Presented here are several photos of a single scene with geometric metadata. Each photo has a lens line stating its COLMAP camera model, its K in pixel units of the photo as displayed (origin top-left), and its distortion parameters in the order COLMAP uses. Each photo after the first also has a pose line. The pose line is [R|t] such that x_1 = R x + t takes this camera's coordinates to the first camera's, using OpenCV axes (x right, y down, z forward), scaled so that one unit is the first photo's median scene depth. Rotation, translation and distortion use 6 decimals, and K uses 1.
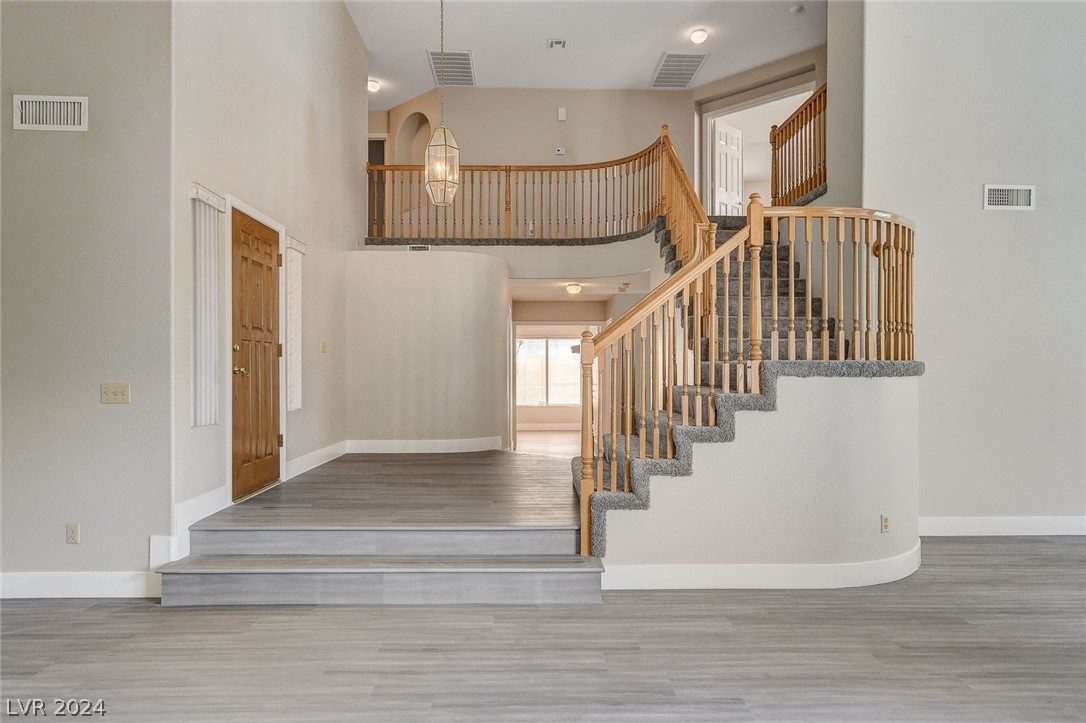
lens RADIAL K [[673.8, 0, 543.7], [0, 673.8, 366.1], [0, 0, 1]] dist [0.010520, 0.005200]
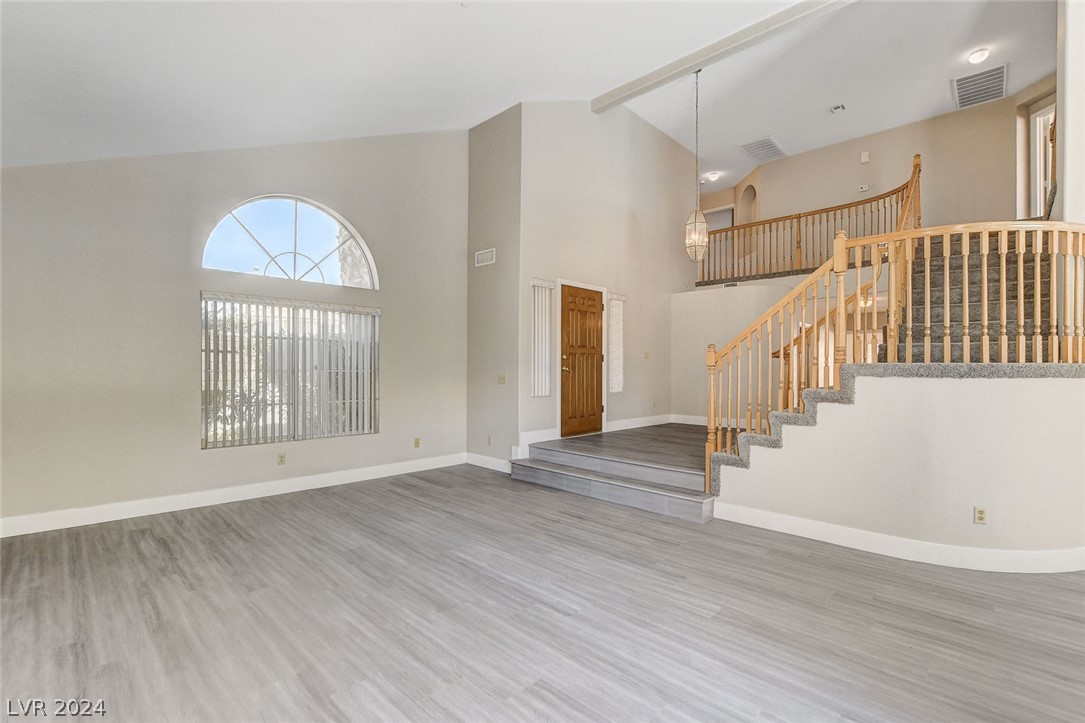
lens RADIAL K [[493.7, 0, 543.6], [0, 493.7, 366.7], [0, 0, 1]] dist [-0.016751, 0.002068]
pose [[0.702440, 0.001165, -0.711742, 0.581618], [-0.002091, 0.999998, -0.000426, -0.000277], [0.711740, 0.001787, 0.702441, -0.031936]]
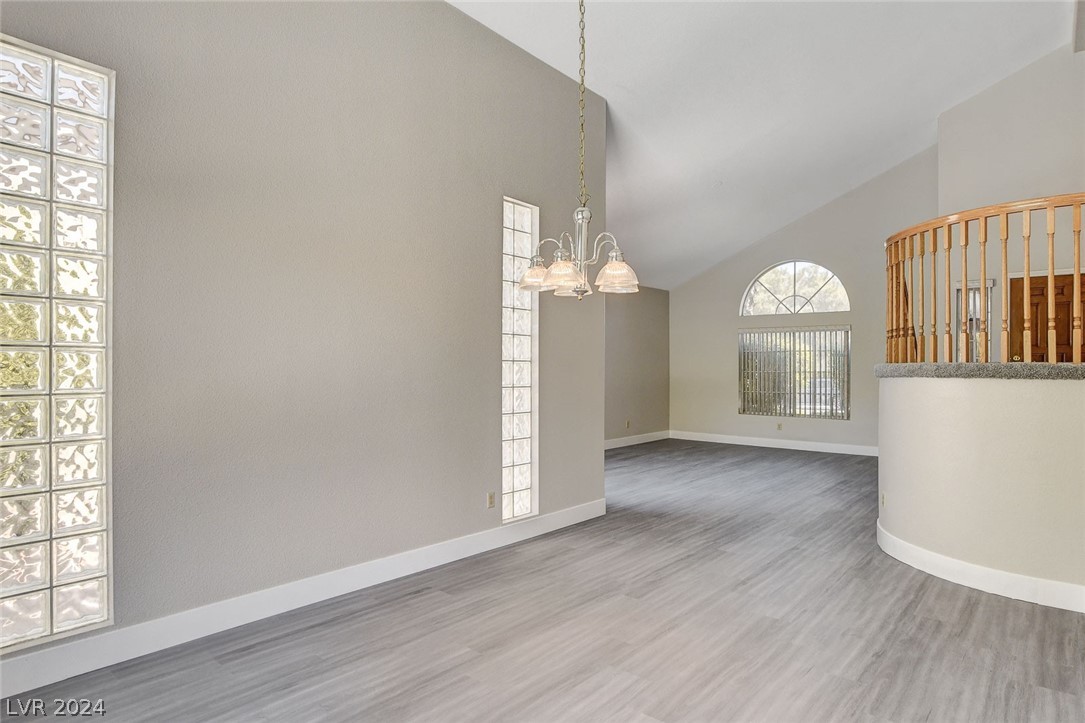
lens RADIAL K [[611.2, 0, 545.0], [0, 611.2, 358.9], [0, 0, 1]] dist [-0.028060, -0.001550]
pose [[-0.656621, -0.016841, -0.754032, 1.749569], [-0.005544, 0.999831, -0.017504, 0.006156], [0.754200, -0.007313, -0.656604, 1.286125]]
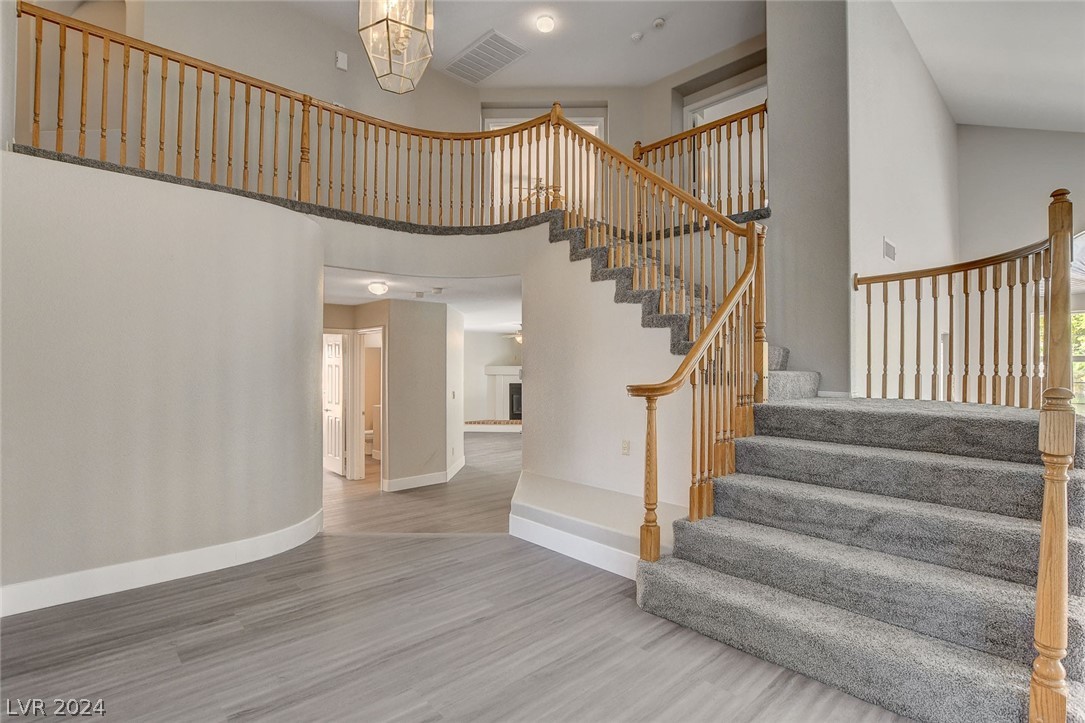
lens RADIAL K [[547.4, 0, 554.3], [0, 547.4, 360.8], [0, 0, 1]] dist [-0.031154, -0.002035]
pose [[0.754332, 0.021198, 0.656151, -0.465961], [-0.012776, 0.999763, -0.017612, -0.058813], [-0.656369, 0.004903, 0.754424, 0.944221]]
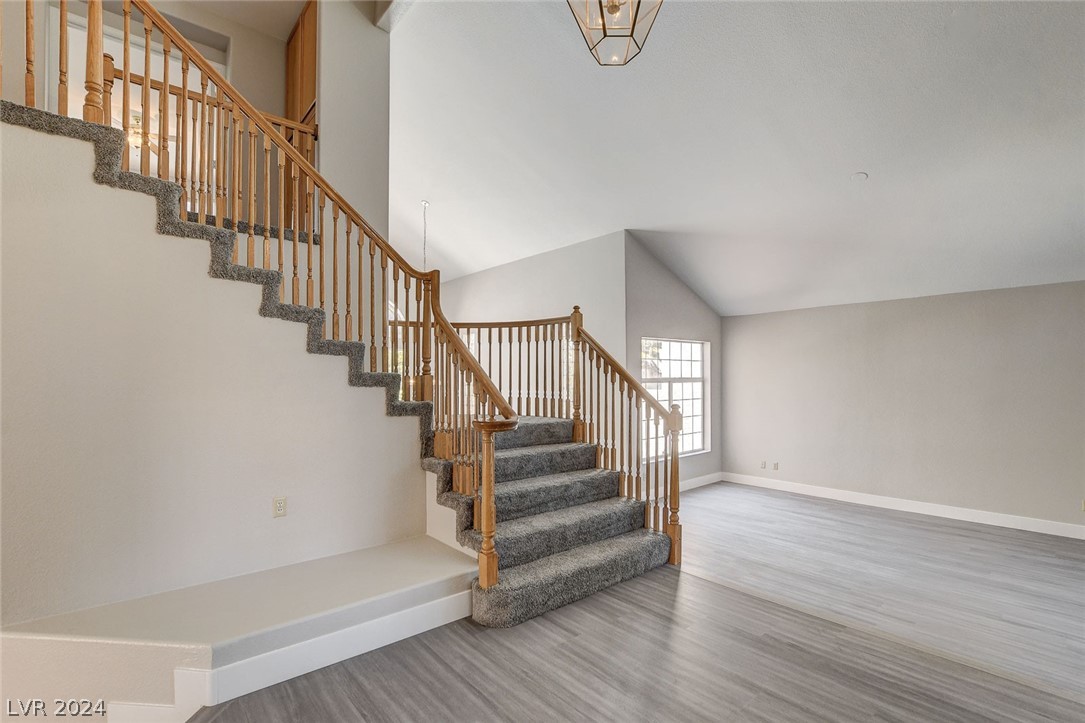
lens RADIAL K [[493.7, 0, 549.3], [0, 493.7, 371.2], [0, 0, 1]] dist [-0.016751, 0.002068]
pose [[-0.639518, 0.015781, 0.768614, -0.486685], [0.001398, 0.999812, -0.019364, -0.097103], [-0.768775, -0.011309, -0.639420, 1.762977]]
